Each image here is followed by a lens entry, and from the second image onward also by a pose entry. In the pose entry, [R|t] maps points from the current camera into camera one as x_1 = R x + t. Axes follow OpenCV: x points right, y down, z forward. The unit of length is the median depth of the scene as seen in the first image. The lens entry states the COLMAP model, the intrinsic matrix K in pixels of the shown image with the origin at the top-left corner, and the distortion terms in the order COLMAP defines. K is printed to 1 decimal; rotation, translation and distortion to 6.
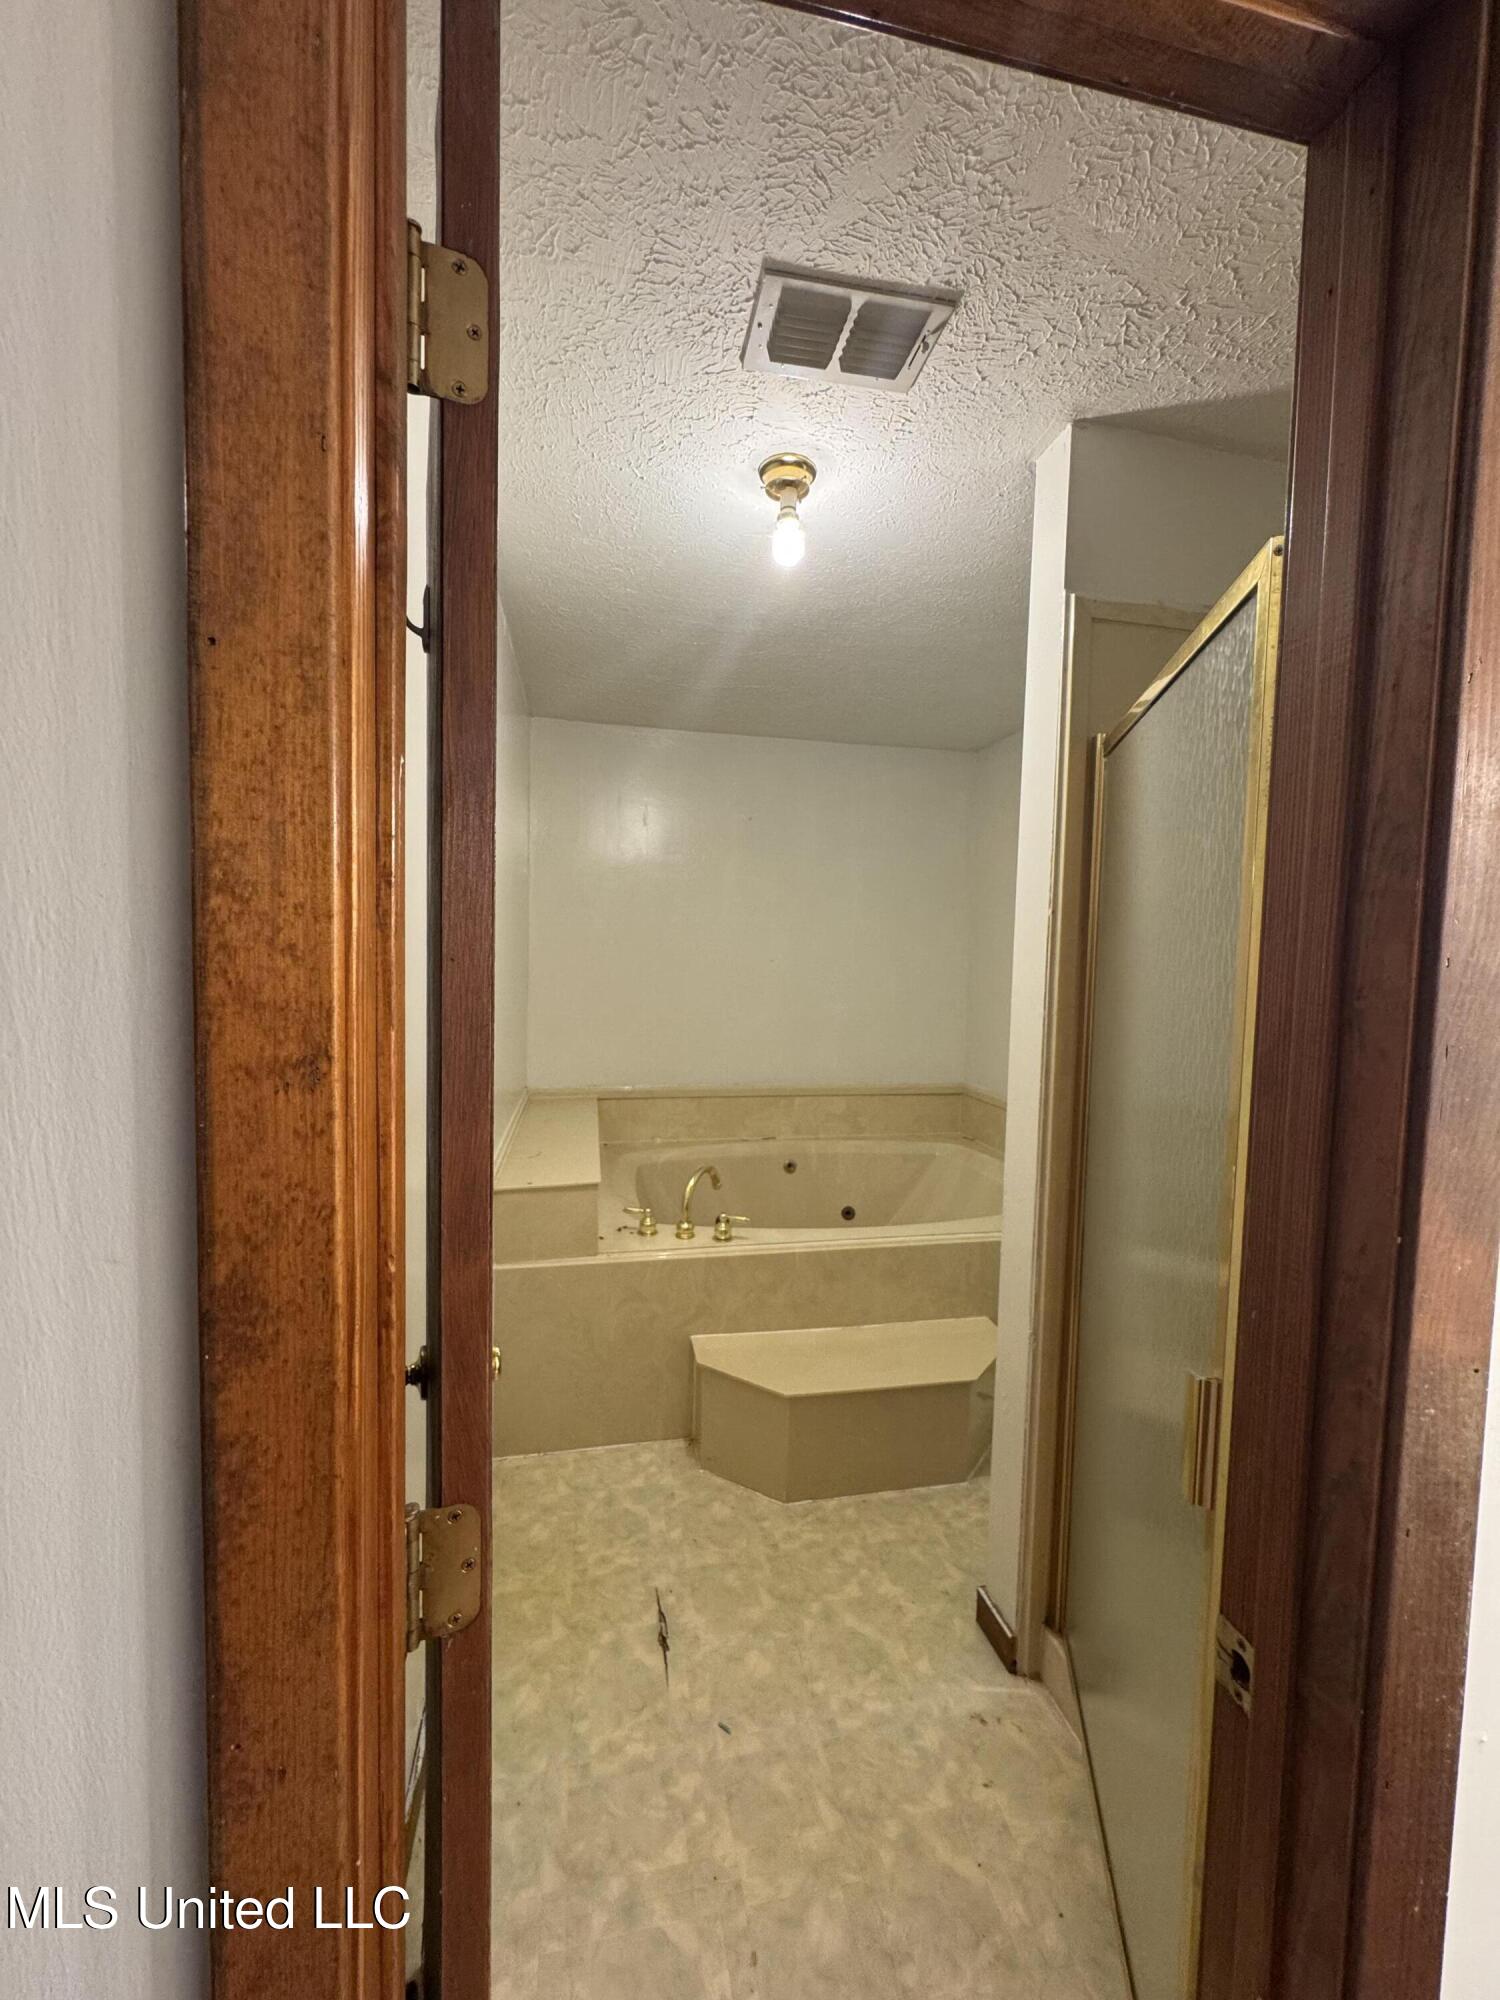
lens RADIAL K [[802.9, 0, 748.3], [0, 802.9, 1001.2], [0, 0, 1]] dist [-0.002678, 0.000122]
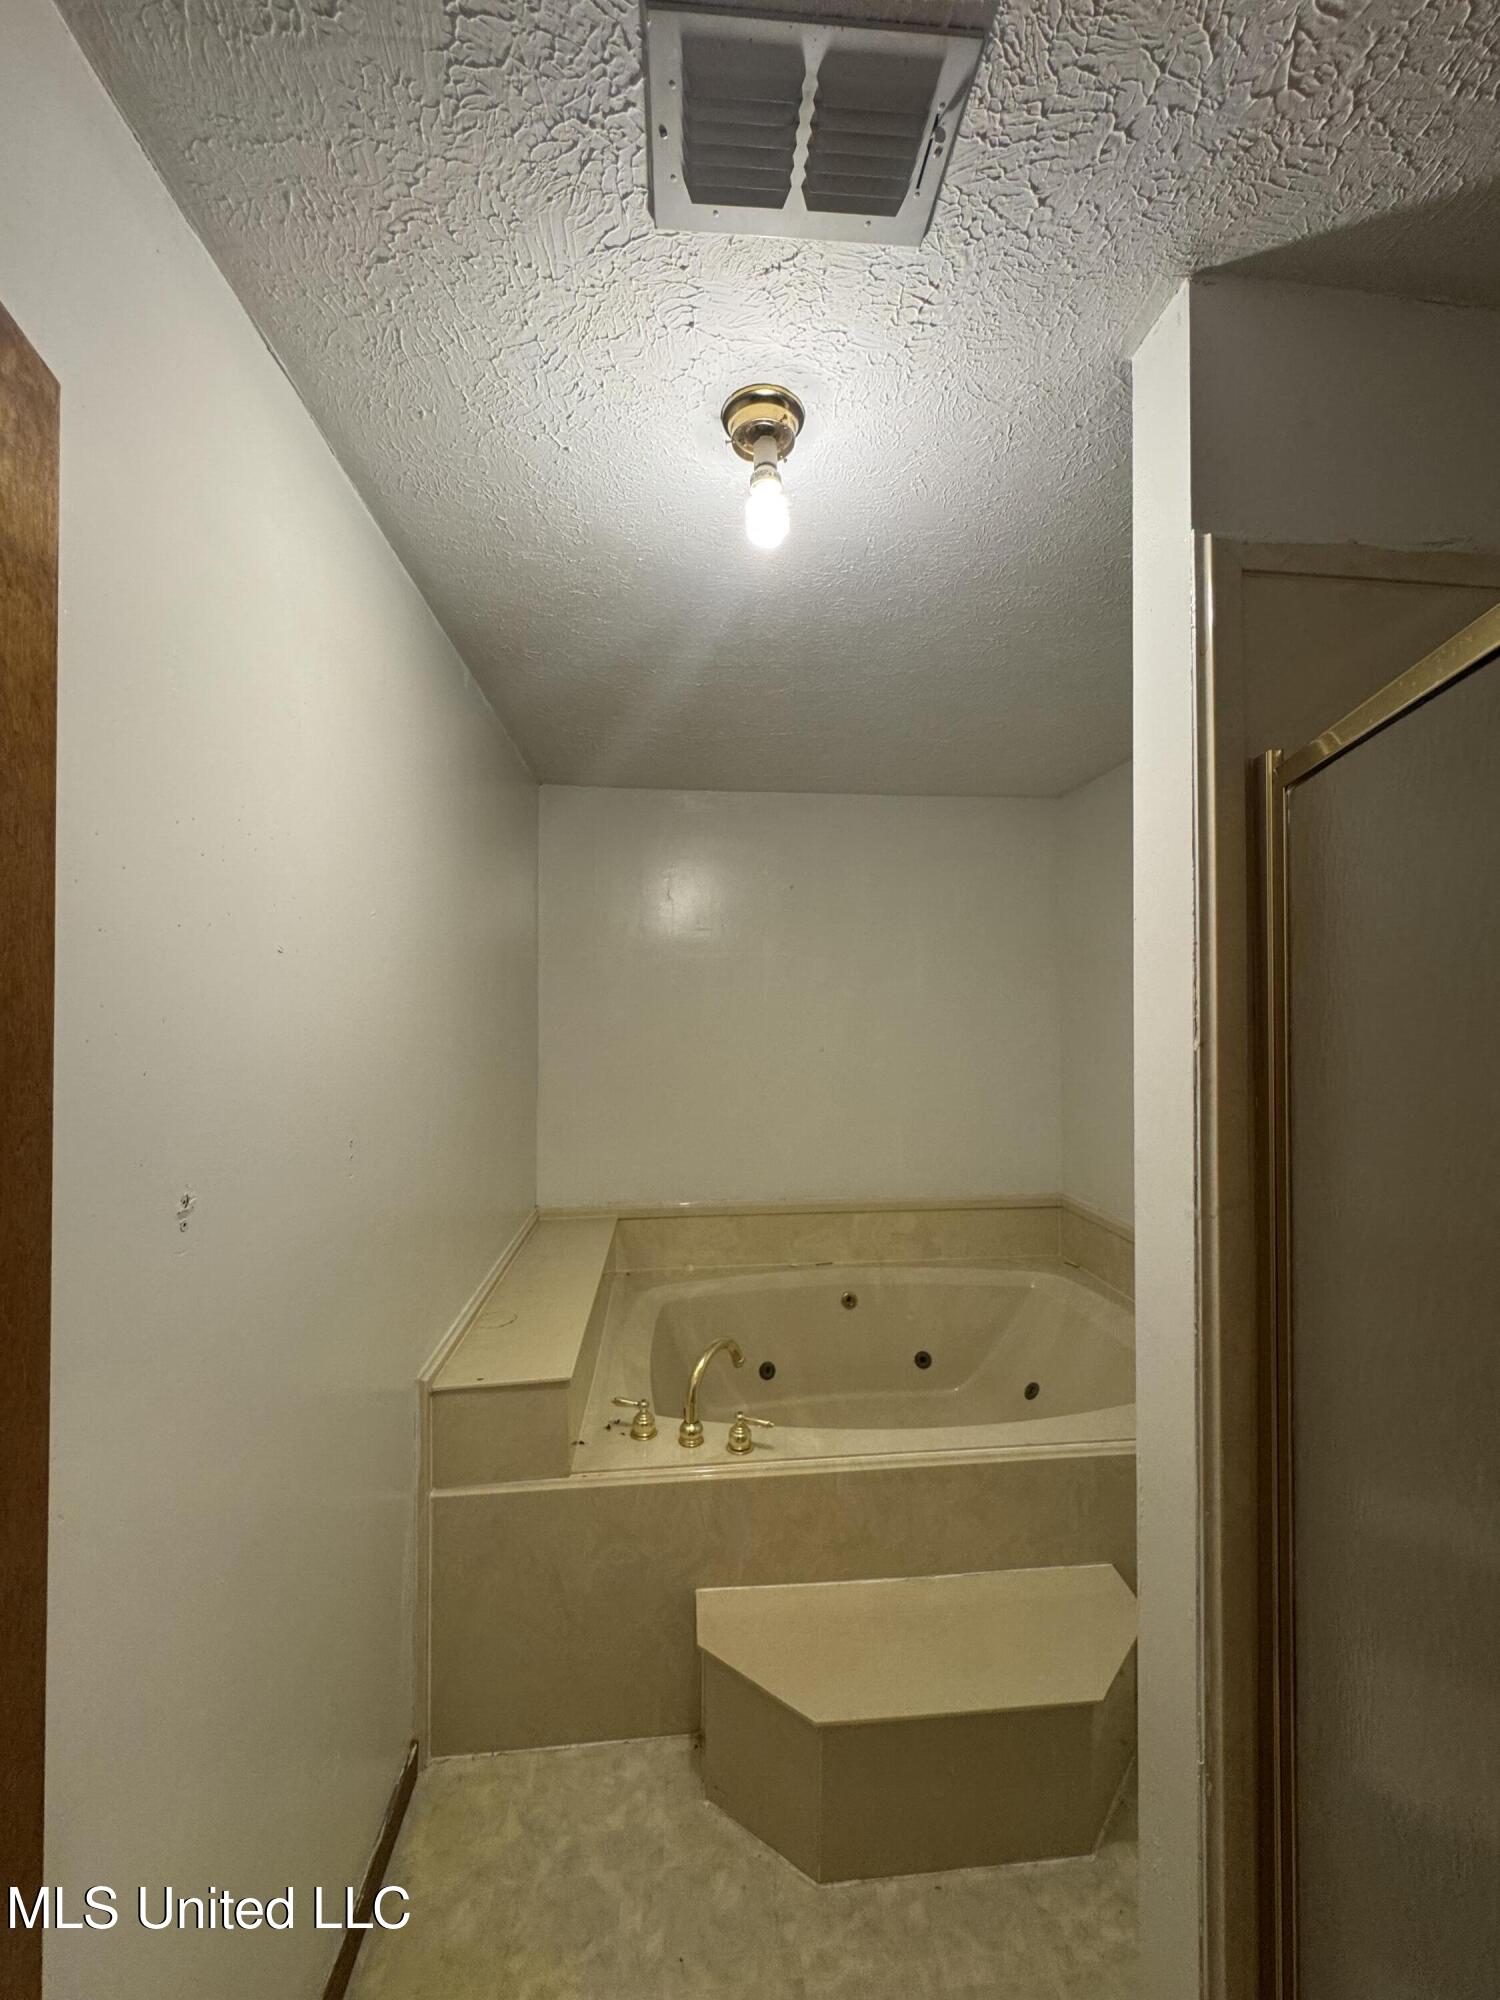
lens RADIAL K [[802.9, 0, 748.3], [0, 802.9, 1001.2], [0, 0, 1]] dist [-0.002678, 0.000122]
pose [[0.994225, -0.025989, -0.104121, 0.075178], [0.018549, 0.997247, -0.071793, -0.077267], [0.105701, 0.069447, 0.991970, 0.262661]]
